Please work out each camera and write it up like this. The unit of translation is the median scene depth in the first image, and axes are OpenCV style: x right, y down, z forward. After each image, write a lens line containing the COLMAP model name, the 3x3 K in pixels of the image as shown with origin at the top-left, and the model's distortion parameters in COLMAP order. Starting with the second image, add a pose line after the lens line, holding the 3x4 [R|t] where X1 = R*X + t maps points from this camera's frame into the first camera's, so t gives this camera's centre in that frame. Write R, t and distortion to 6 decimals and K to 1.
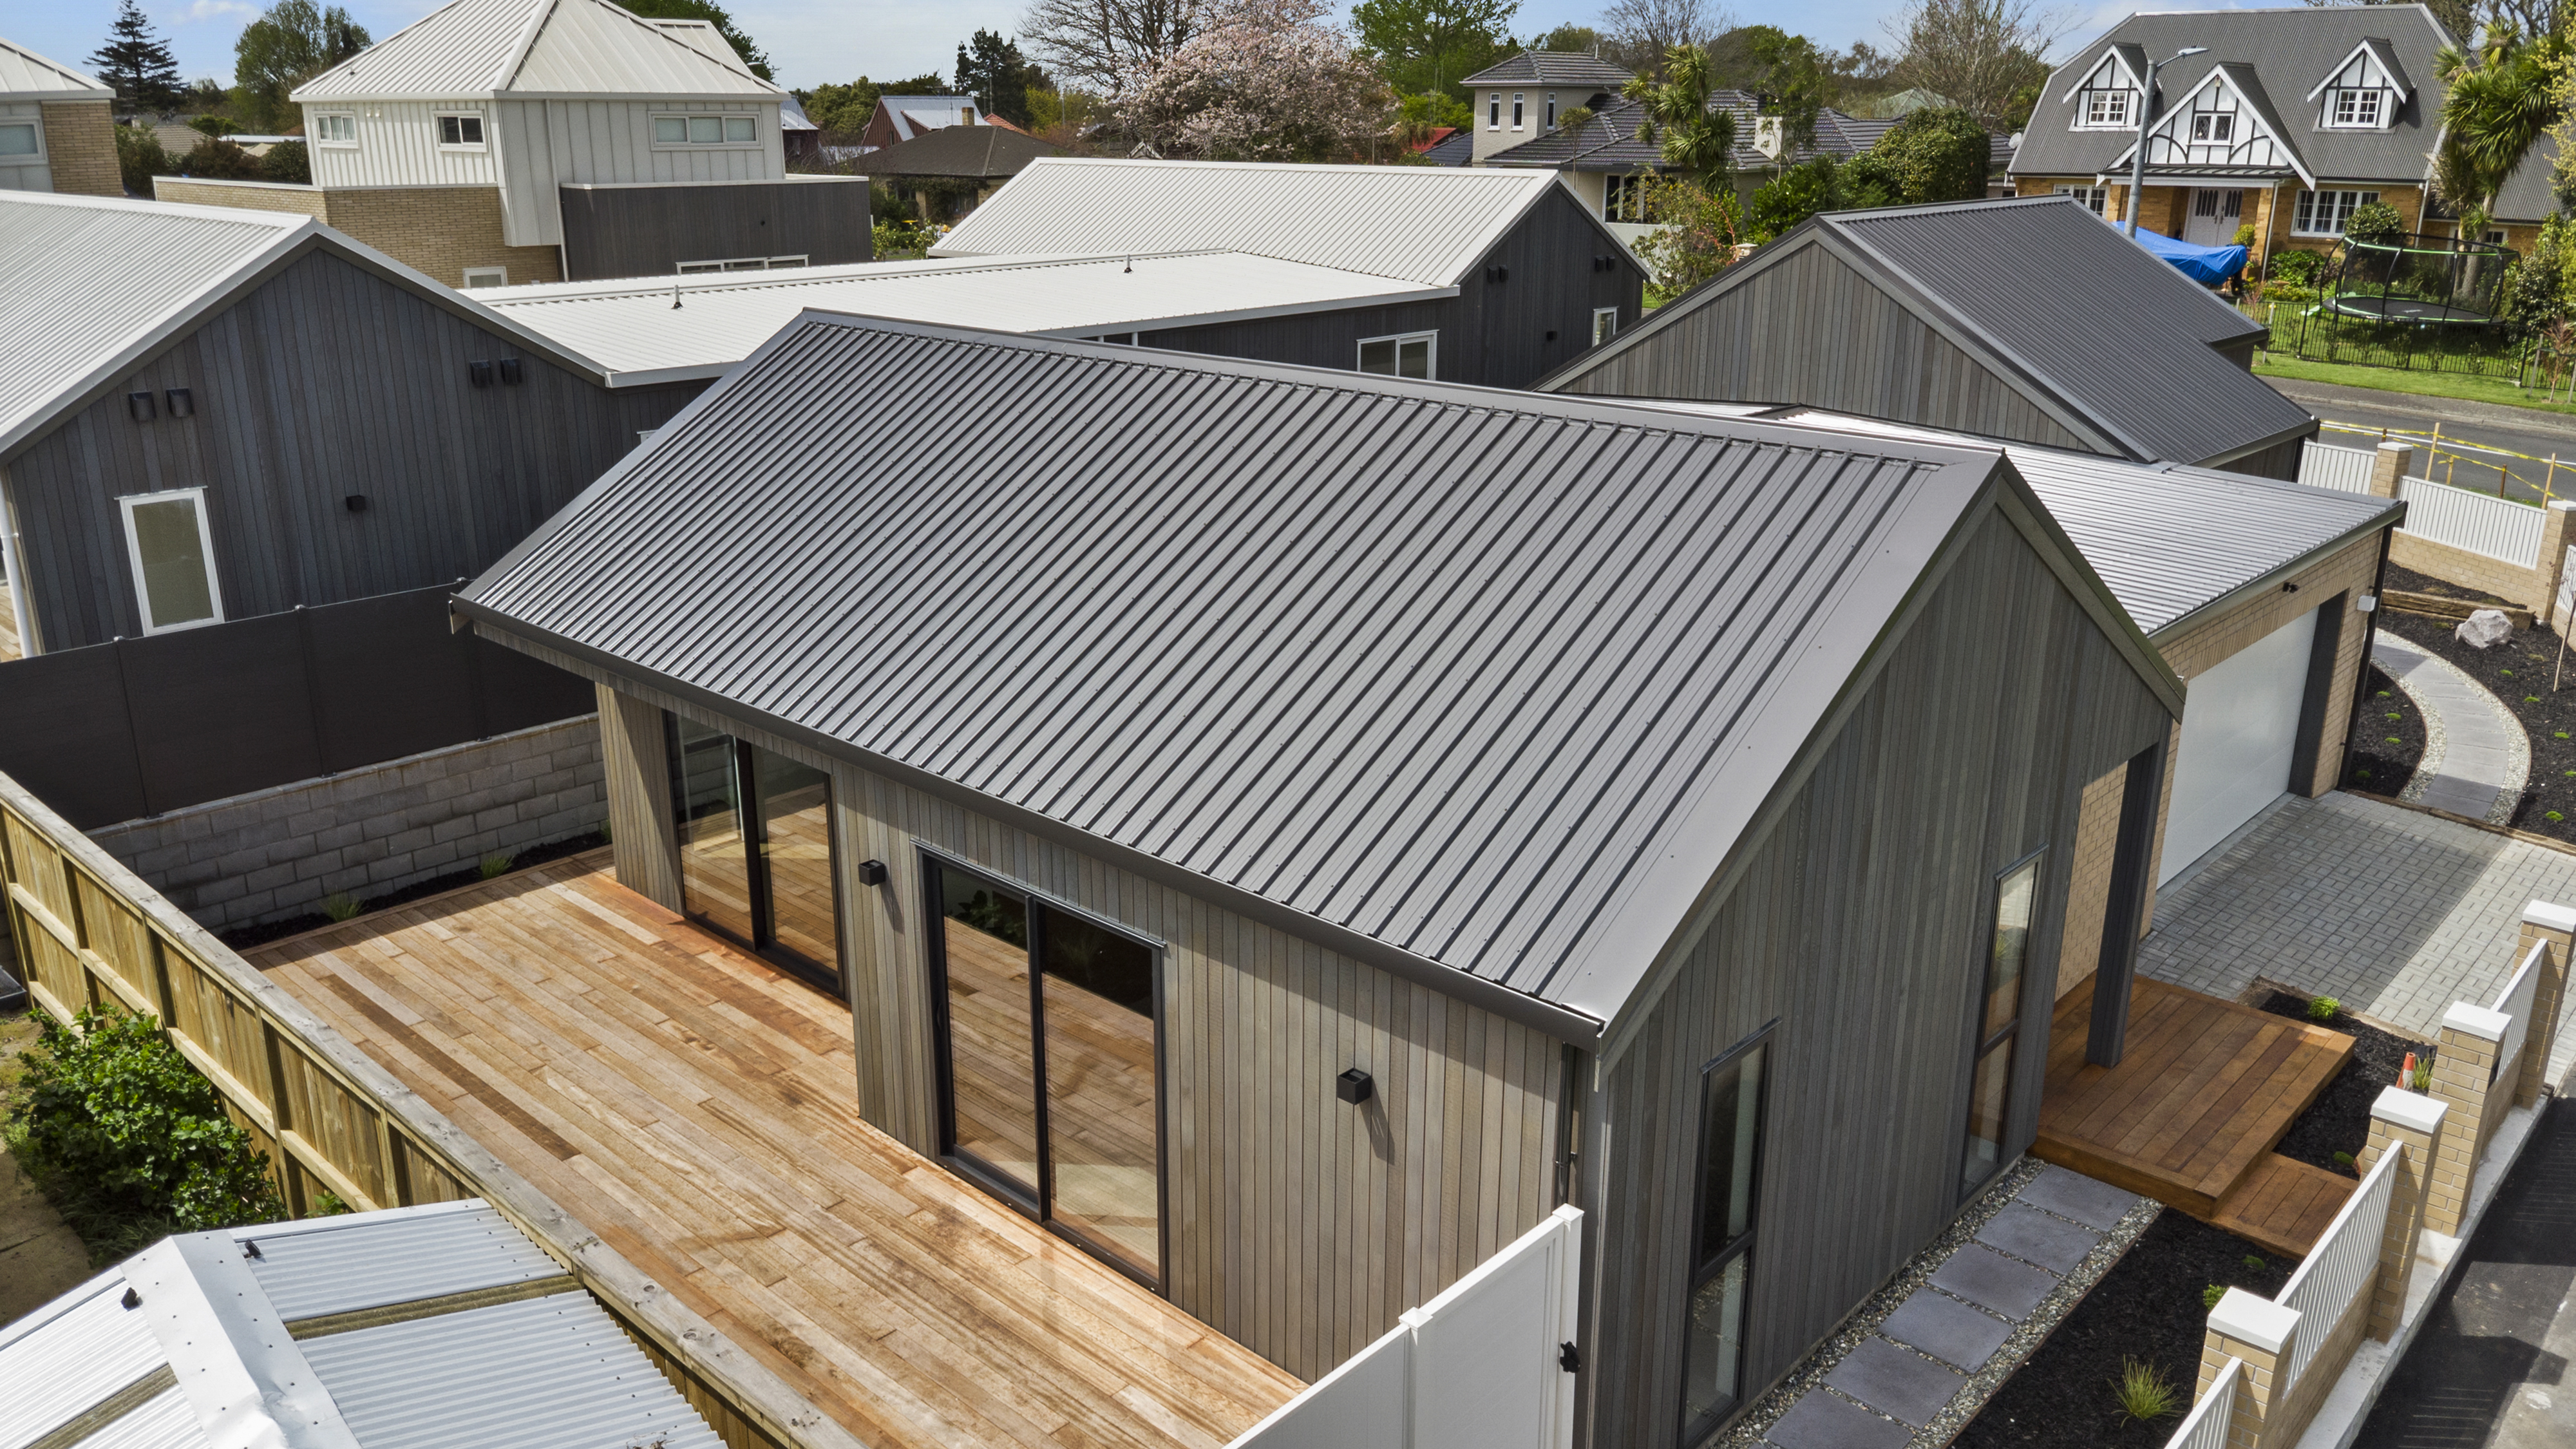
lens RADIAL K [[1913.5, 0, 1288.0], [0, 1913.5, 724.5], [0, 0, 1]] dist [-0.007320, -0.005747]
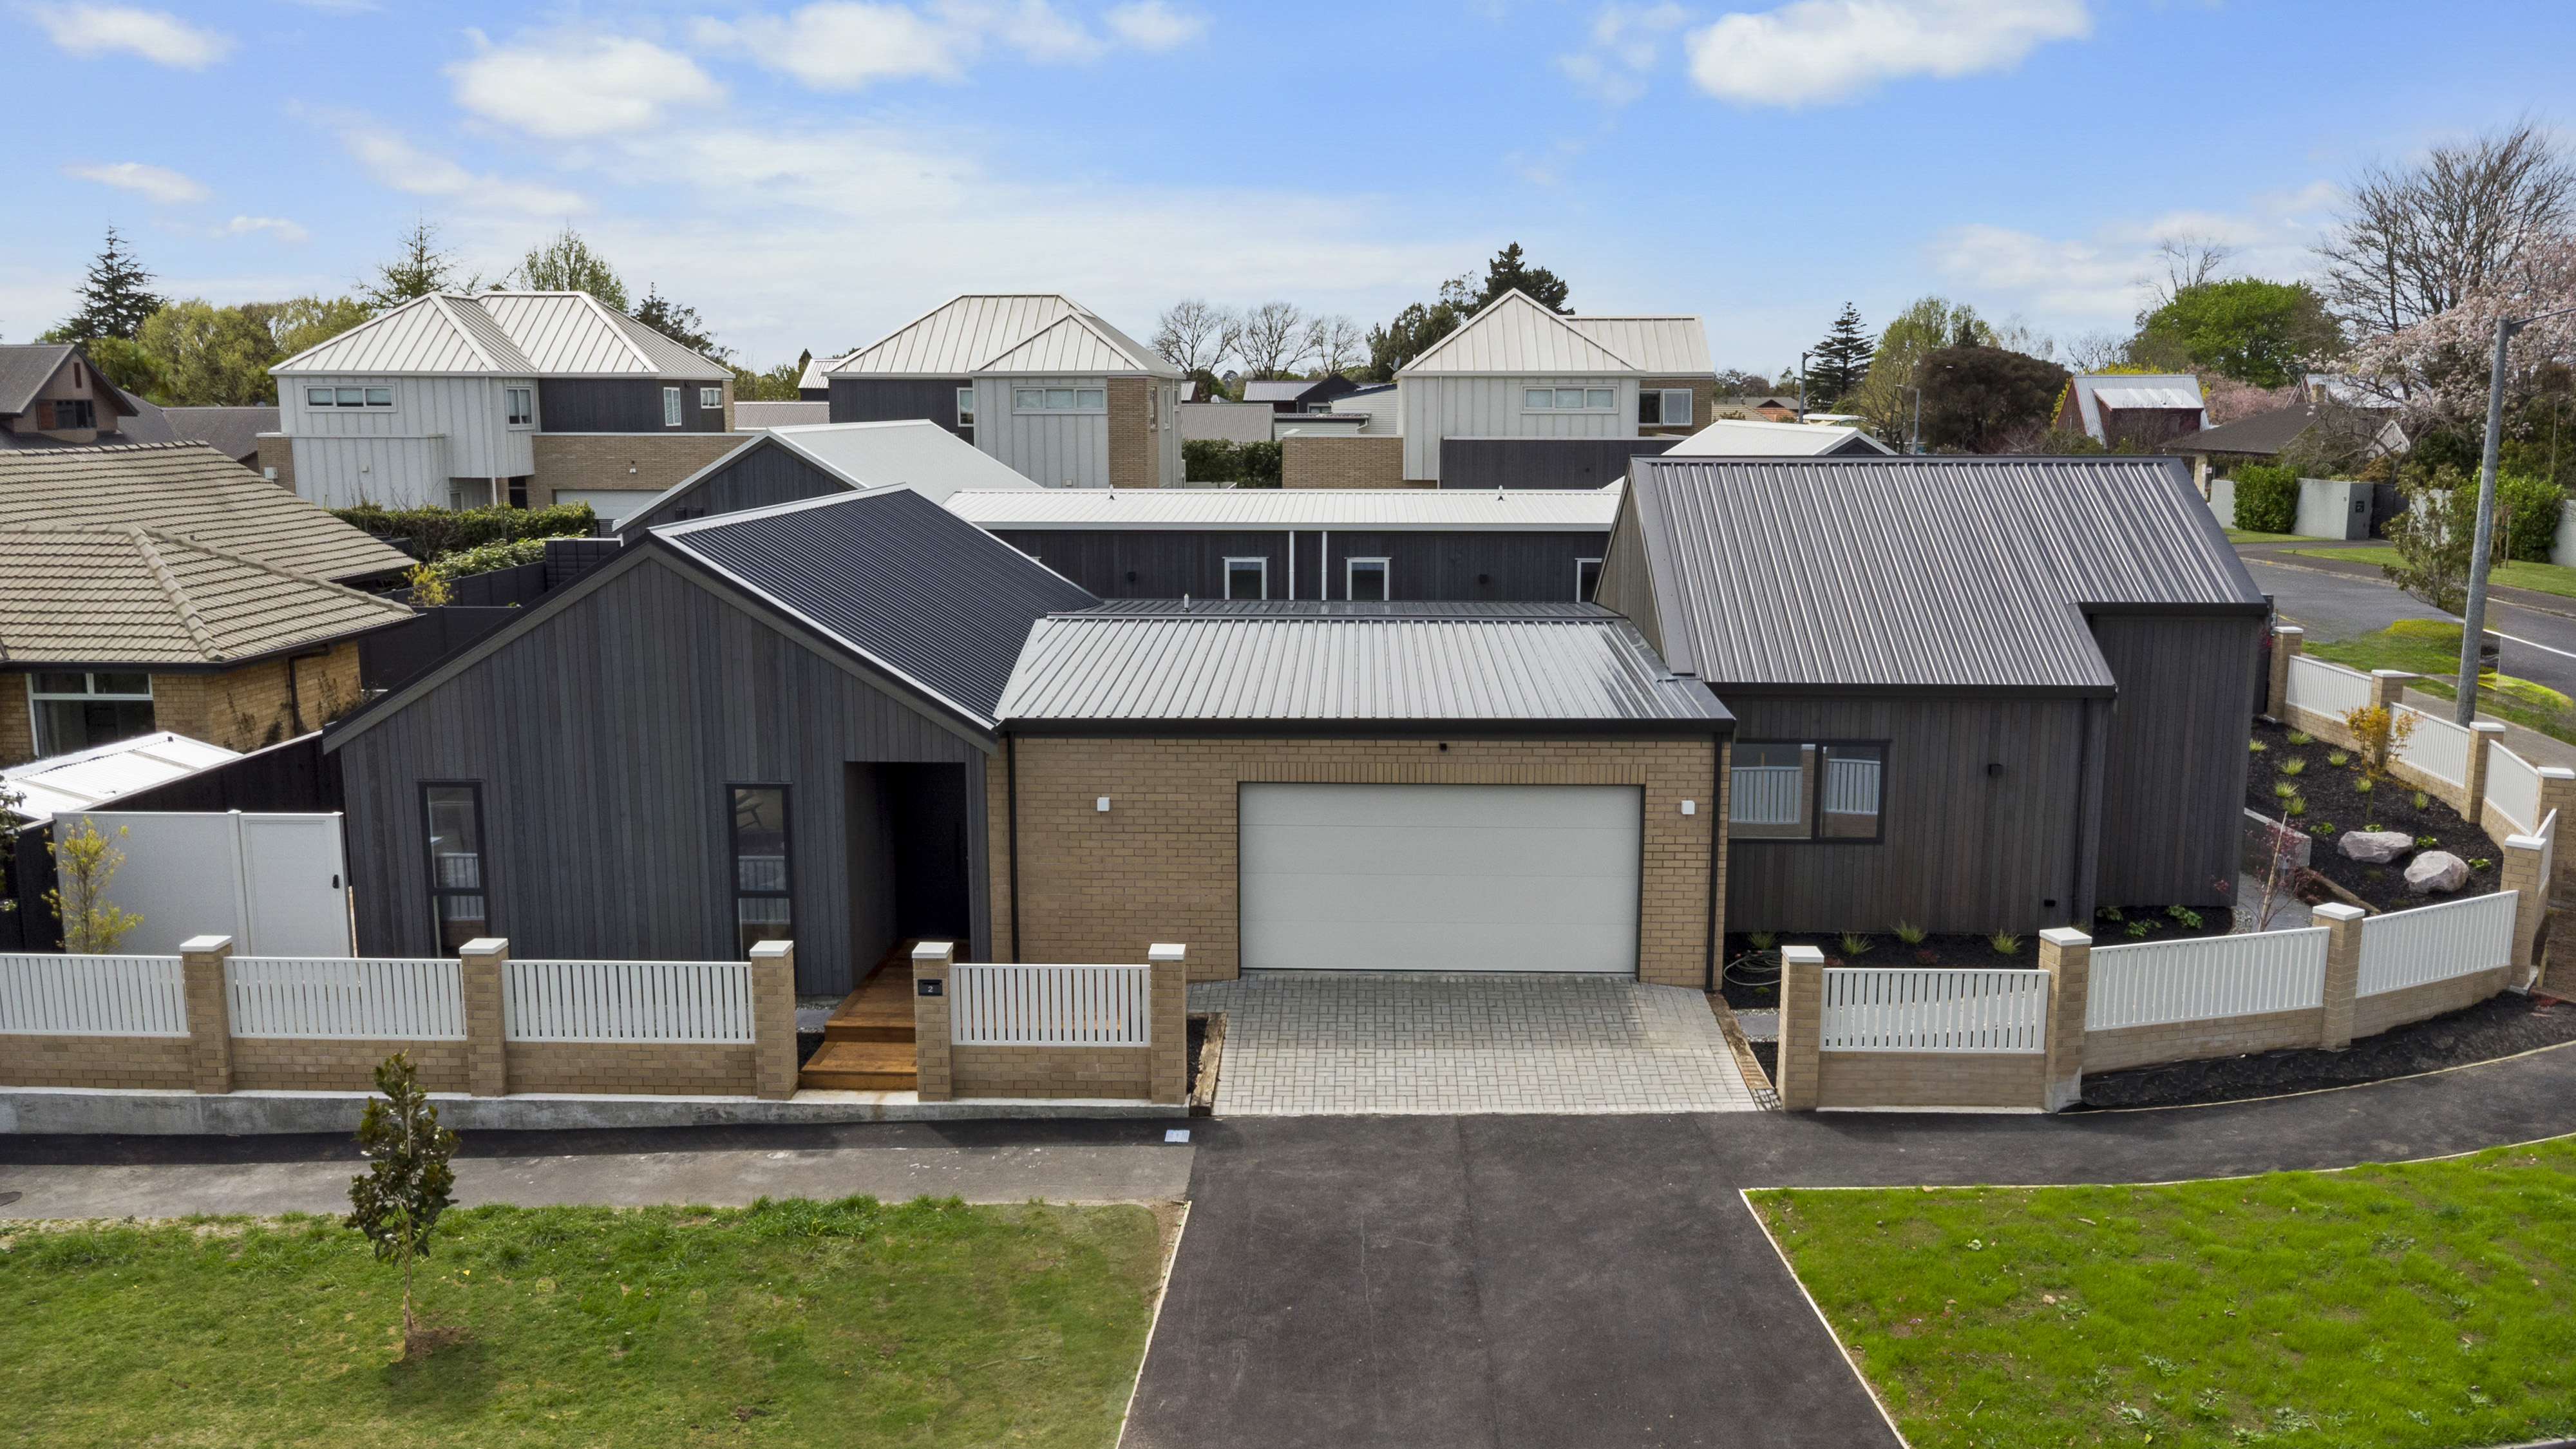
lens RADIAL K [[1913.5, 0, 1288.0], [0, 1913.5, 724.5], [0, 0, 1]] dist [-0.007320, -0.005747]
pose [[0.661155, 0.128561, -0.739153, 0.556518], [-0.231585, 0.972069, -0.038075, -0.006885], [0.713613, 0.196350, 0.672461, 0.048314]]
